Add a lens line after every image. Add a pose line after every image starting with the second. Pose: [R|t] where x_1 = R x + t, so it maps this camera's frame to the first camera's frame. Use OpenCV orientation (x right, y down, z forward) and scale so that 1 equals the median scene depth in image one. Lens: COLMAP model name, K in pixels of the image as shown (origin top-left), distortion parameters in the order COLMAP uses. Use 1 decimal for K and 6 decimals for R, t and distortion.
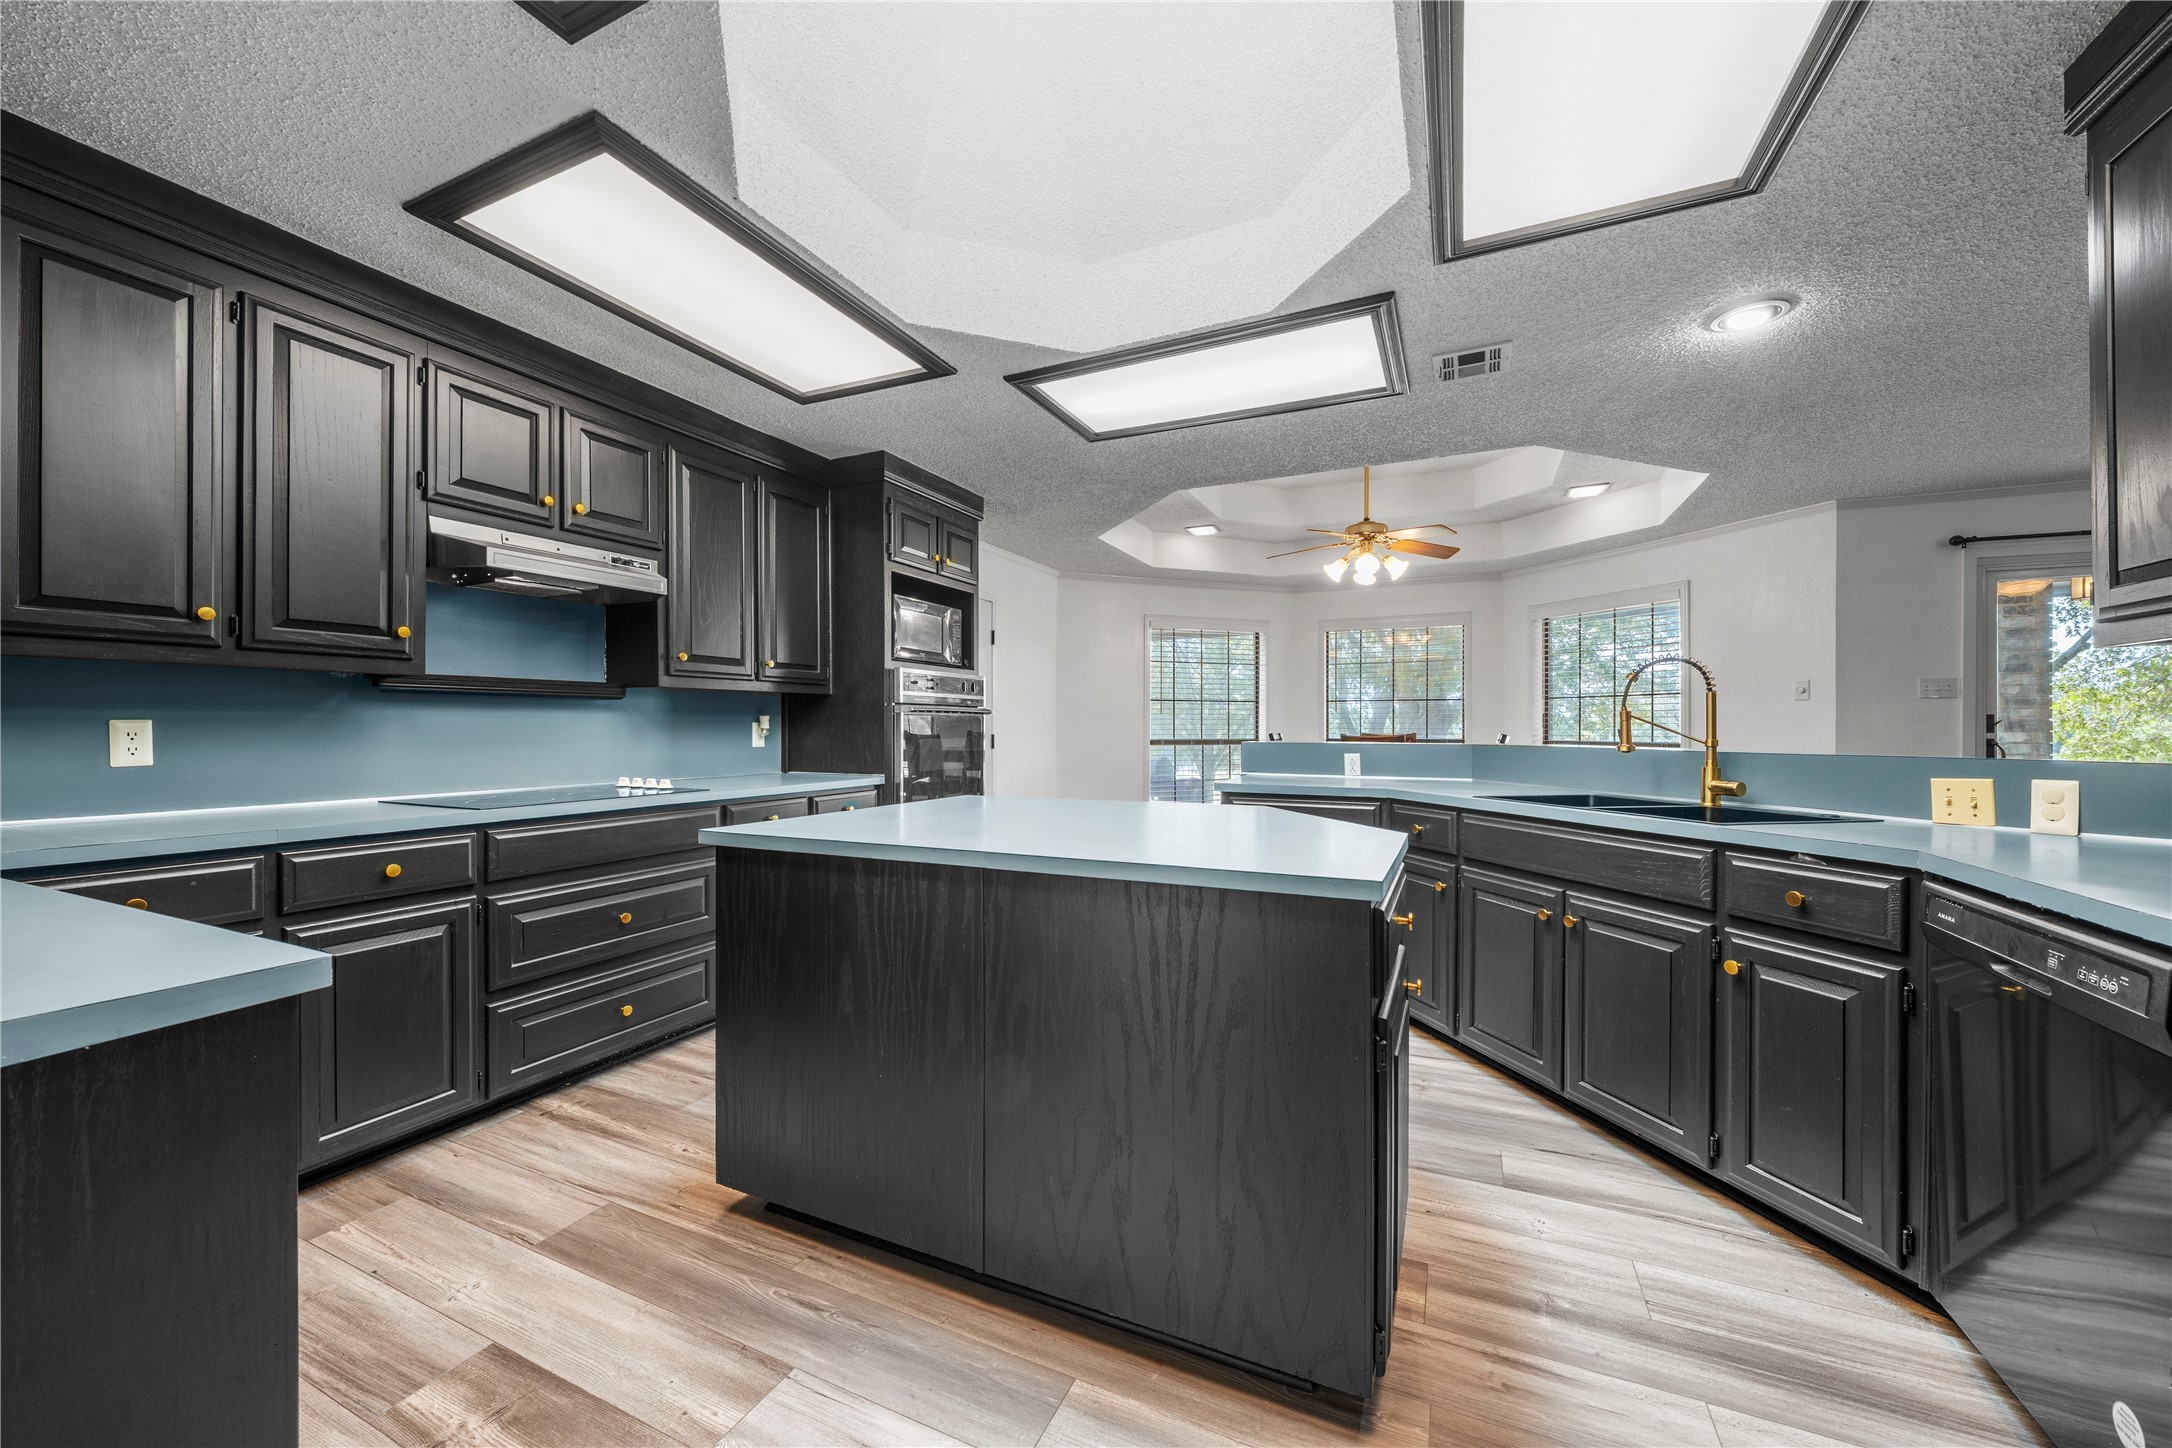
lens RADIAL K [[845.2, 0, 1089.2], [0, 845.2, 728.2], [0, 0, 1]] dist [0.009345, 0.000189]
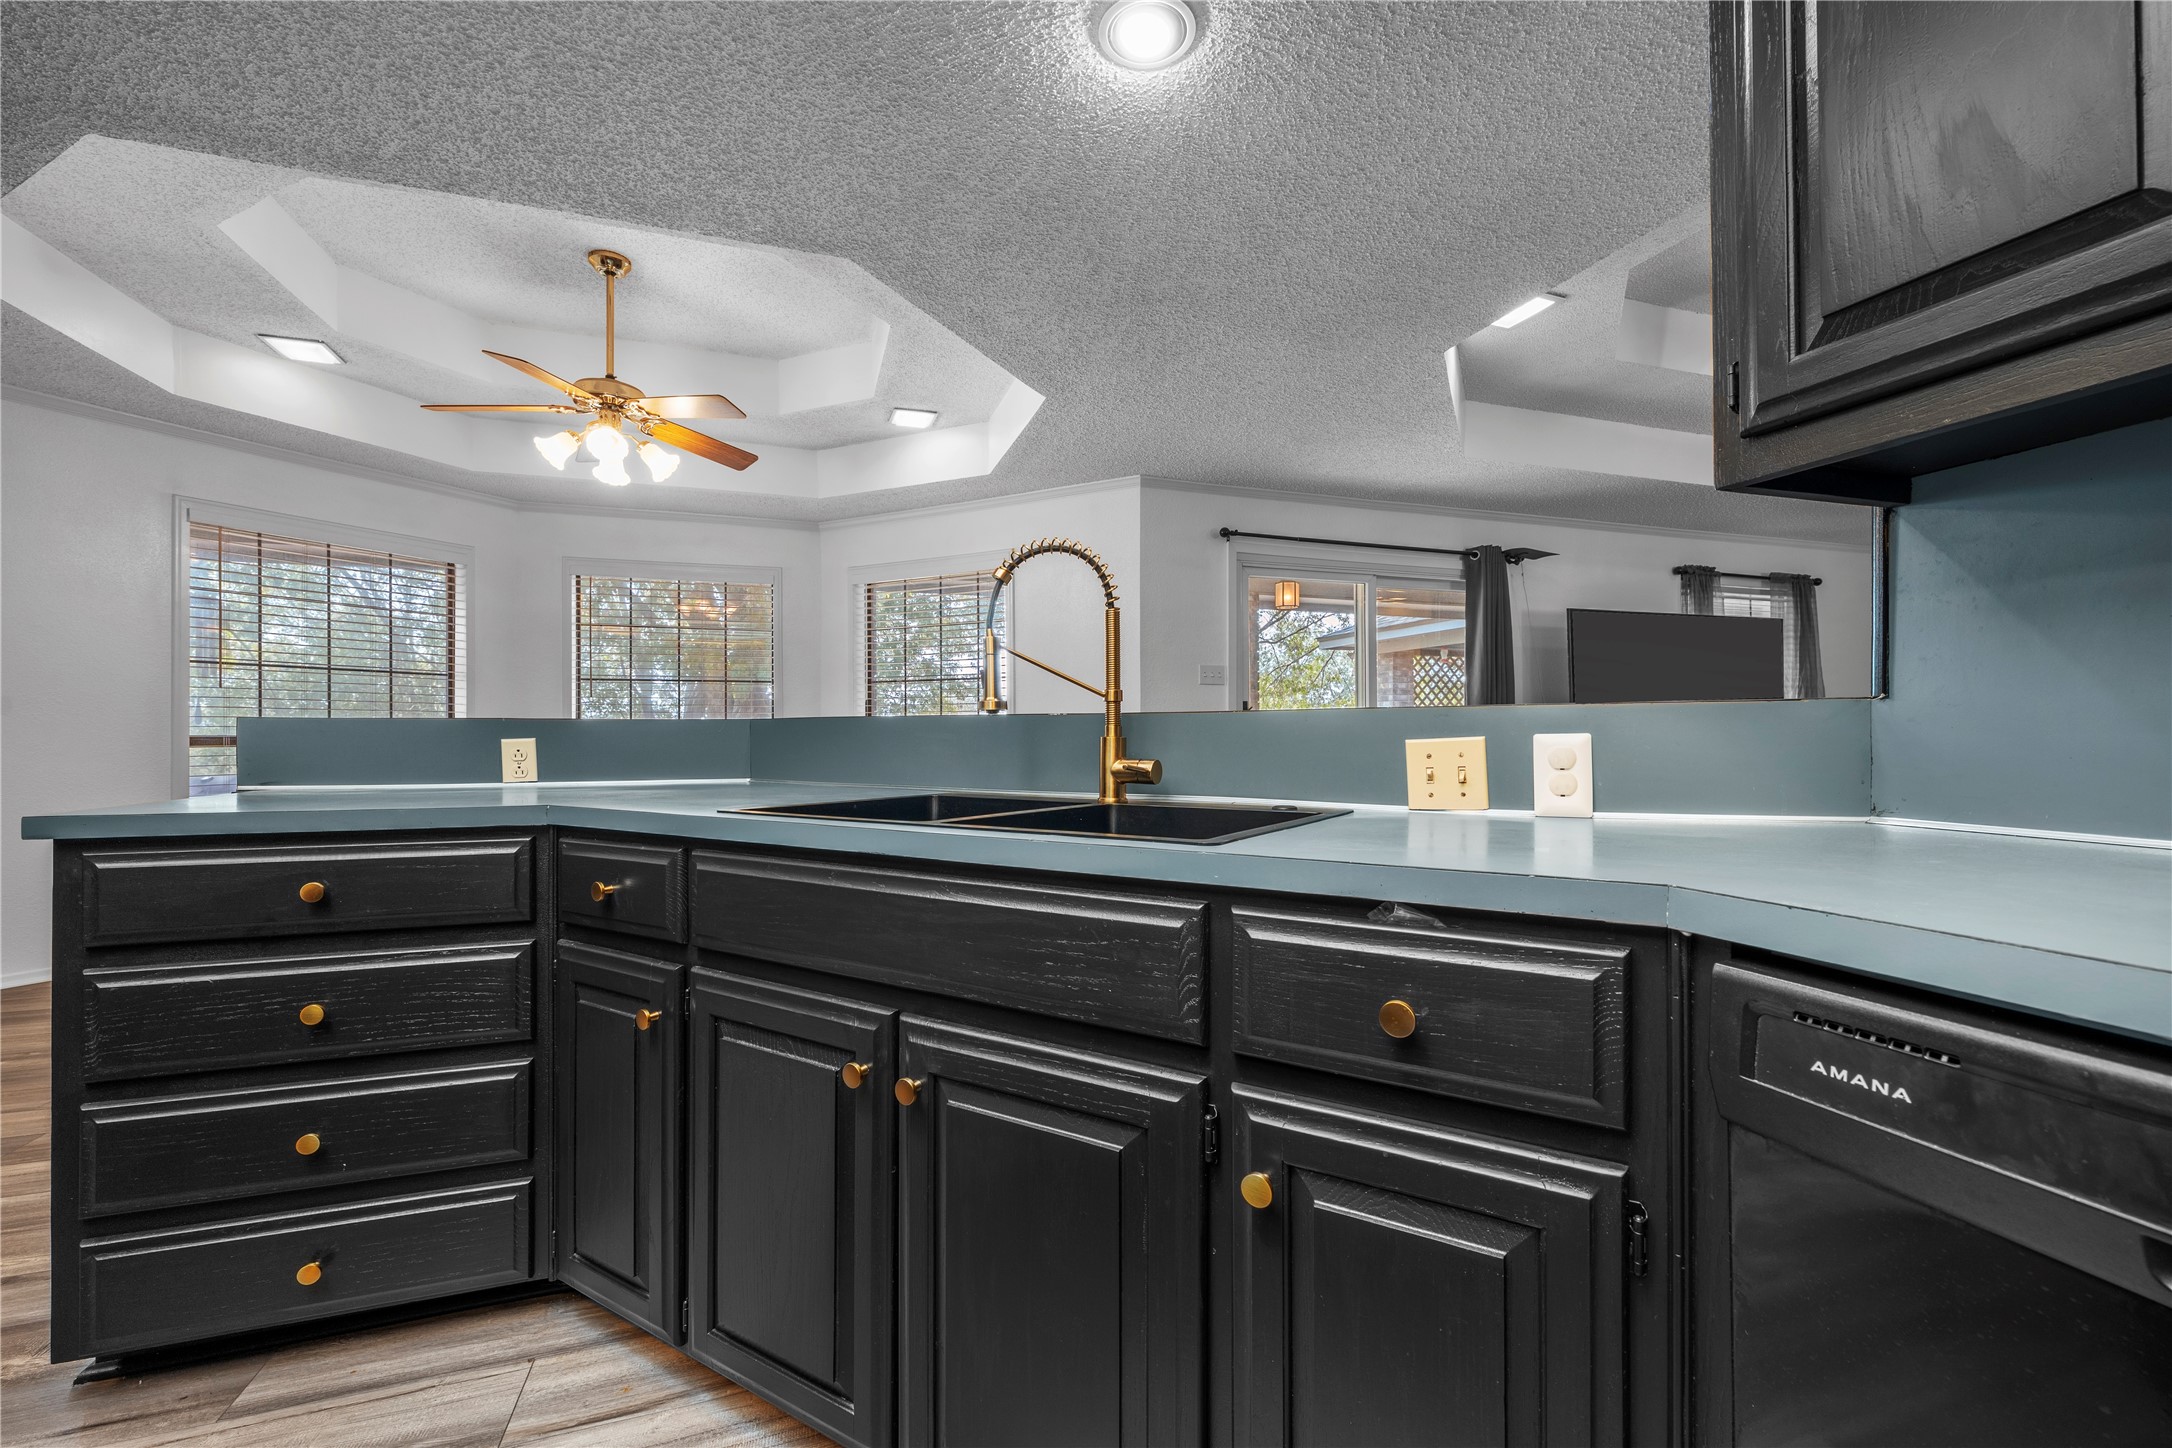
lens RADIAL K [[879.5, 0, 1086.0], [0, 879.5, 724.0], [0, 0, 1]] dist [-0.000632, -0.000045]
pose [[0.743969, 0.003268, 0.668206, 0.314105], [0.007581, 0.999882, -0.013330, 0.045288], [-0.668171, 0.014982, 0.743857, 0.567143]]
